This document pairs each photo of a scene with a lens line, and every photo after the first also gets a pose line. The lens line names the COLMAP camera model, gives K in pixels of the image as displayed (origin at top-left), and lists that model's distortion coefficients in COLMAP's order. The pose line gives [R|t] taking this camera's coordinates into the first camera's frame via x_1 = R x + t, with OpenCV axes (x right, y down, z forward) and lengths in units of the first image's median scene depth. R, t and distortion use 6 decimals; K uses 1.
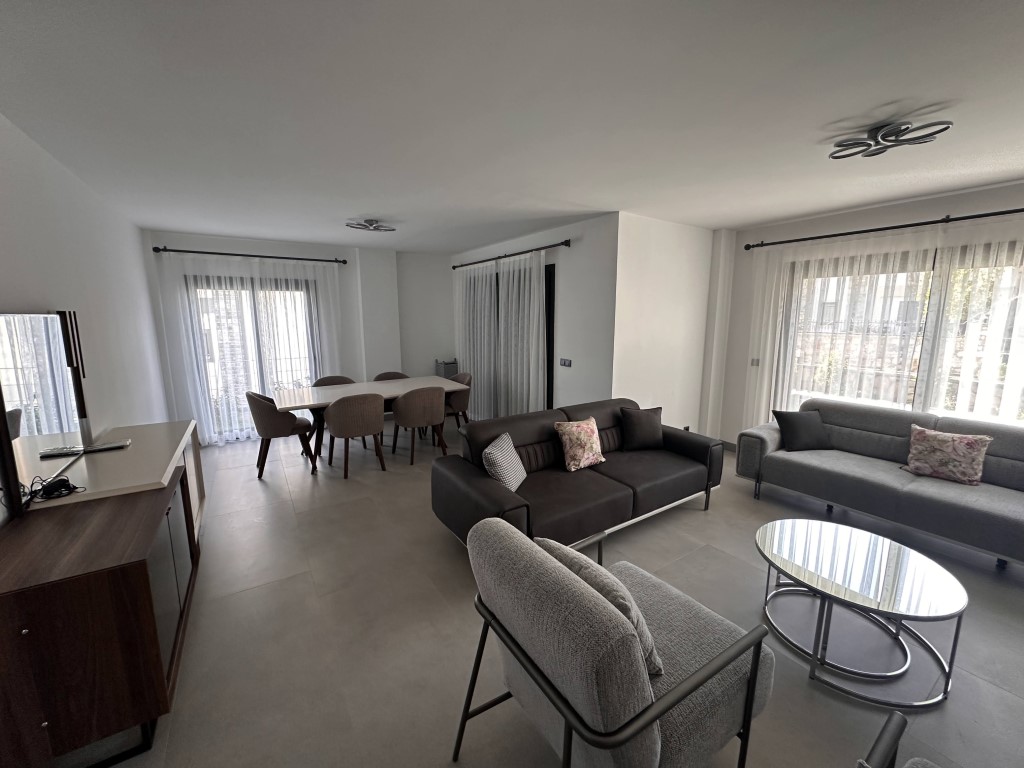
lens RADIAL K [[408.2, 0, 512.7], [0, 408.2, 384.0], [0, 0, 1]] dist [-0.001681, 0.000275]
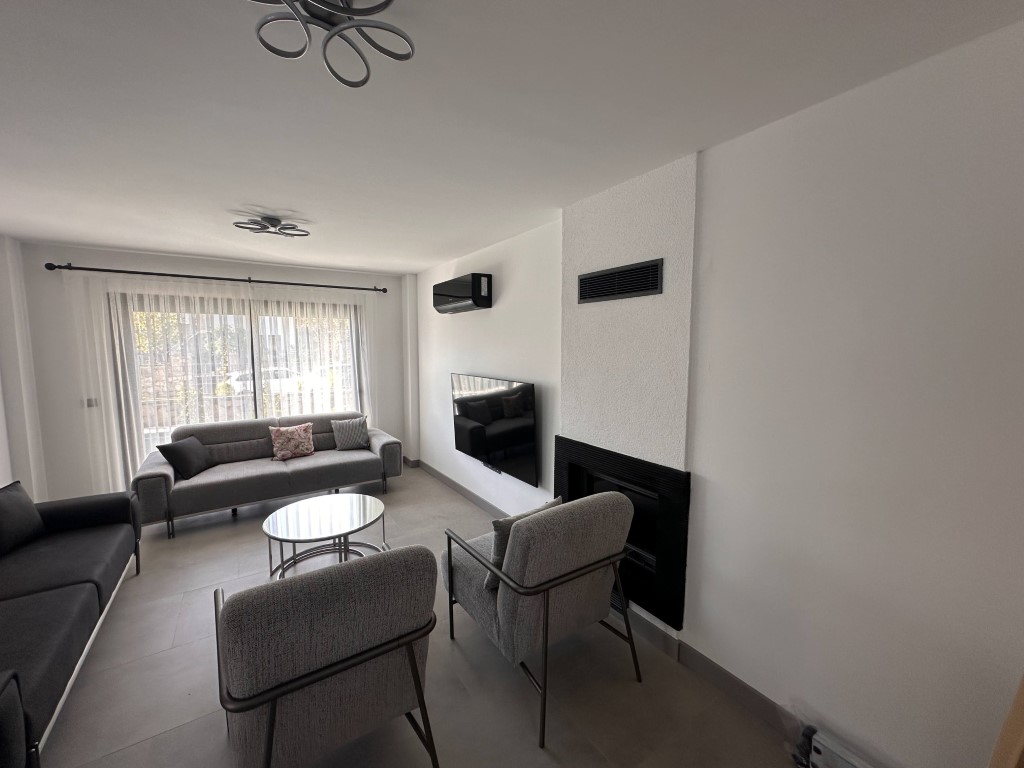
lens RADIAL K [[408.2, 0, 516.7], [0, 408.2, 384.0], [0, 0, 1]] dist [-0.001681, 0.000275]
pose [[-0.012482, -0.092583, 0.995627, -0.342674], [0.170230, 0.980972, 0.093354, -0.026007], [-0.985325, 0.170651, 0.003516, 0.140365]]
